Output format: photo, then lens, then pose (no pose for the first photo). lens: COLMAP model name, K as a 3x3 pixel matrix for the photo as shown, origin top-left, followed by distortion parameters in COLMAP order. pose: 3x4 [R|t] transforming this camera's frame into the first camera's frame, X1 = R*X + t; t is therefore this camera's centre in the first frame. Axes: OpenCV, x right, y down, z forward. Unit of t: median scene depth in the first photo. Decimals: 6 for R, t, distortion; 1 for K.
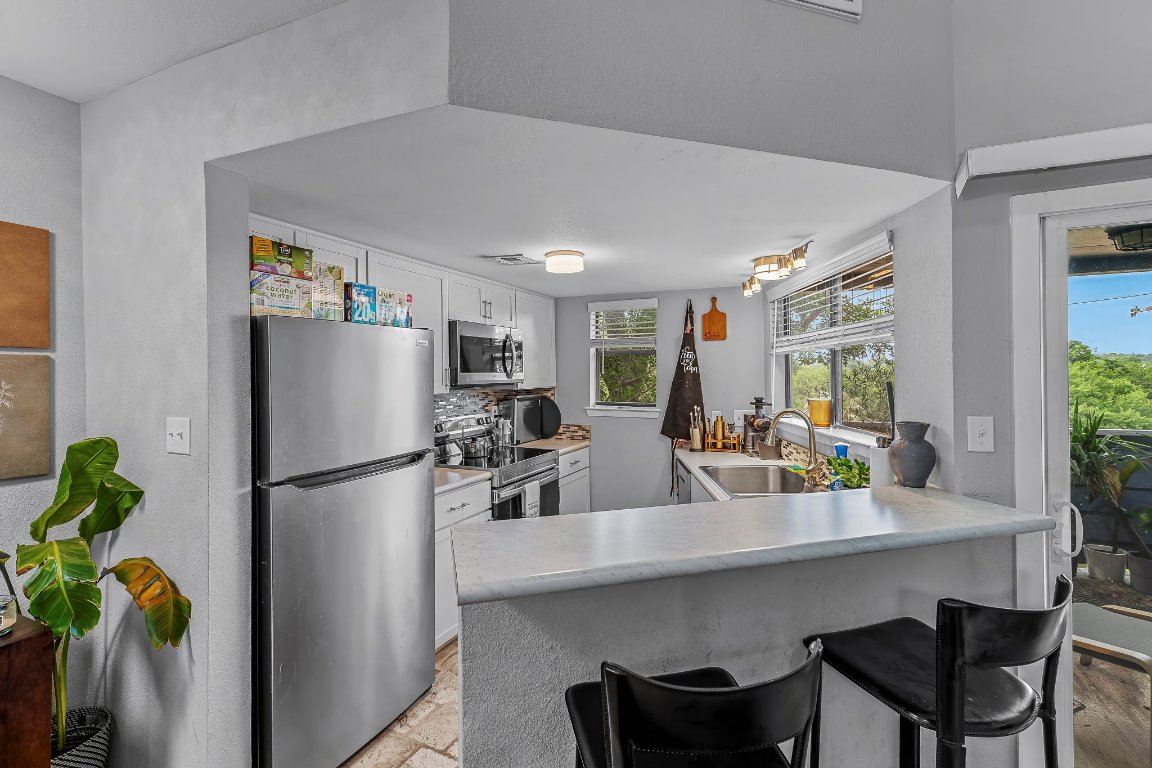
lens RADIAL K [[526.3, 0, 592.2], [0, 526.3, 399.2], [0, 0, 1]] dist [0.042423, -0.015407]
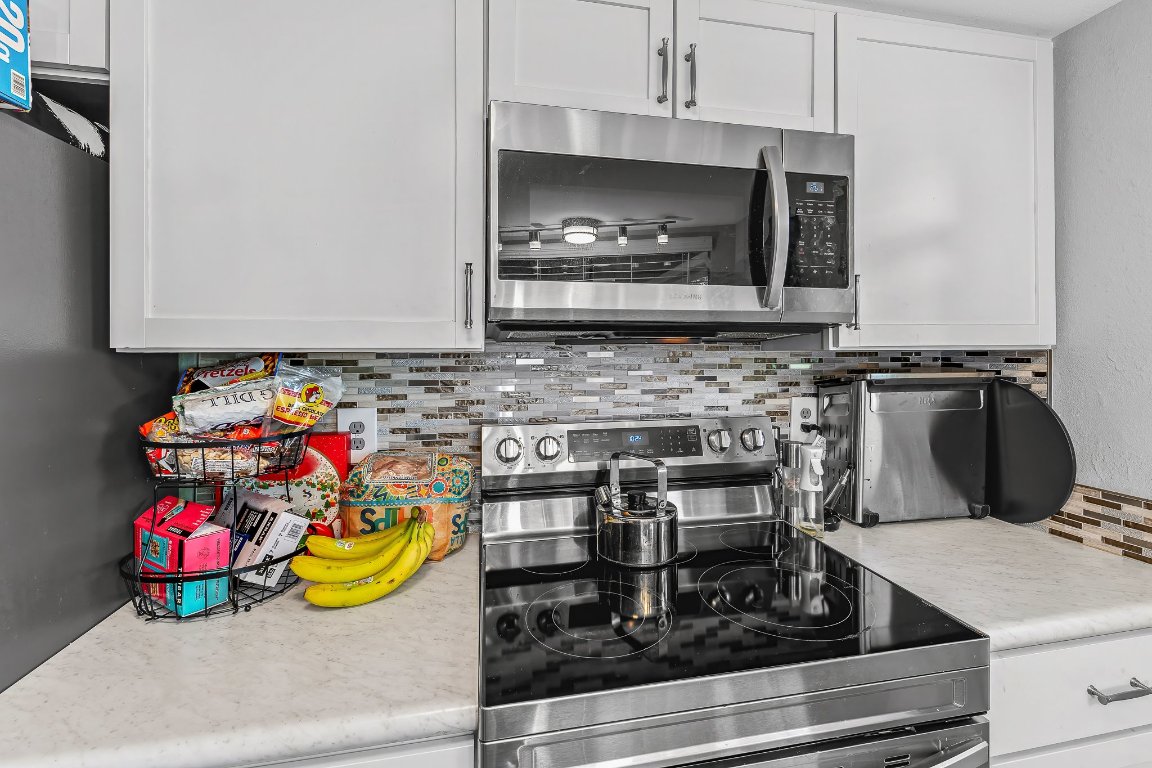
lens RADIAL K [[496.9, 0, 590.8], [0, 496.9, 354.7], [0, 0, 1]] dist [0.002230, 0.000066]
pose [[0.583647, 0.015593, -0.811858, 0.002641], [-0.044240, 0.998941, -0.012618, -0.006147], [0.810802, 0.043281, 0.583719, 0.719918]]
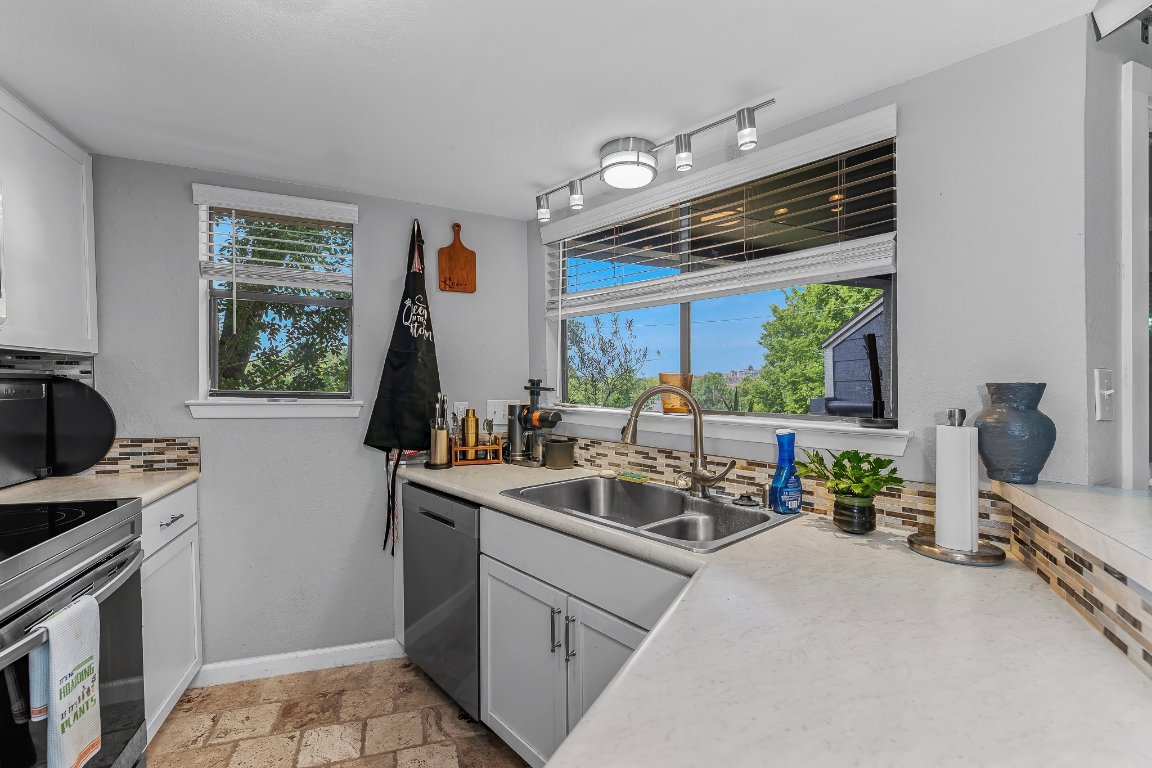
lens RADIAL K [[526.3, 0, 592.2], [0, 526.3, 399.2], [0, 0, 1]] dist [0.042423, -0.015407]
pose [[0.712424, -0.004786, 0.701733, -0.102224], [0.017912, 0.999775, -0.011366, 0.029284], [-0.701521, 0.020666, 0.712349, 0.432949]]
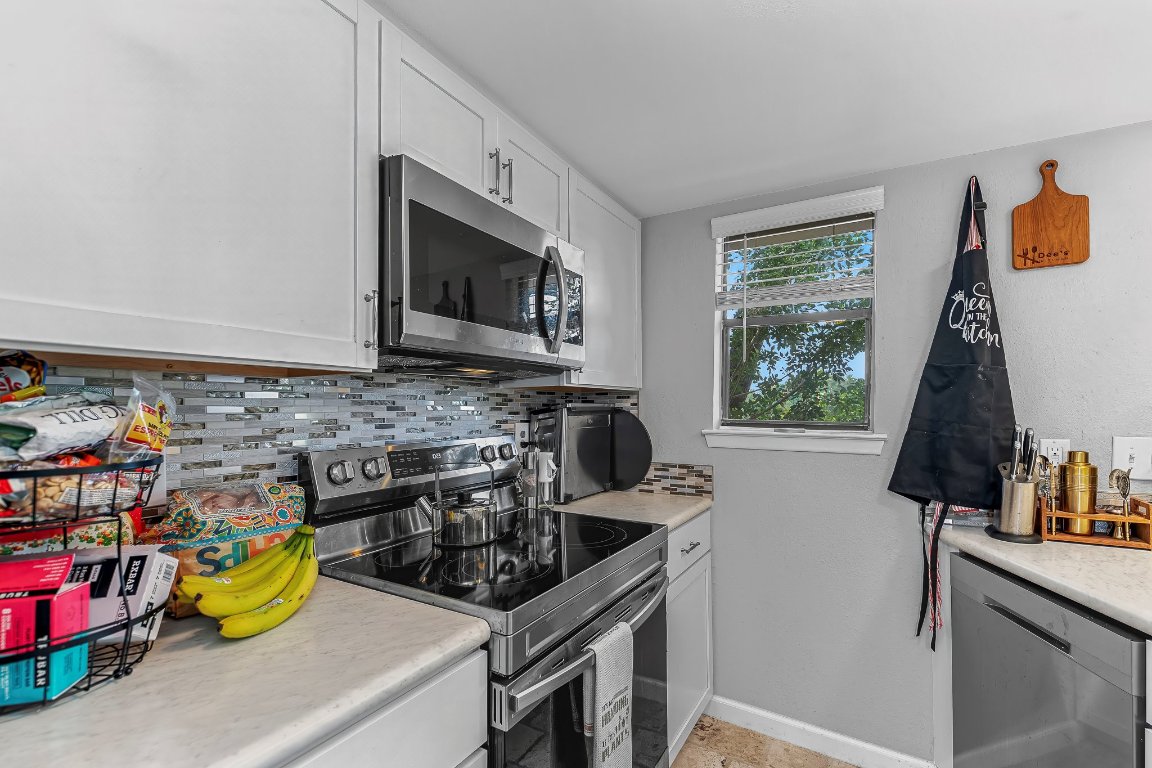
lens RADIAL K [[497.9, 0, 558.2], [0, 497.9, 418.1], [0, 0, 1]] dist [-0.002102, -0.000586]
pose [[0.989390, 0.008150, -0.145056, -0.088104], [-0.012894, 0.999411, -0.031795, 0.023458], [0.144712, 0.033328, 0.988912, 0.569465]]
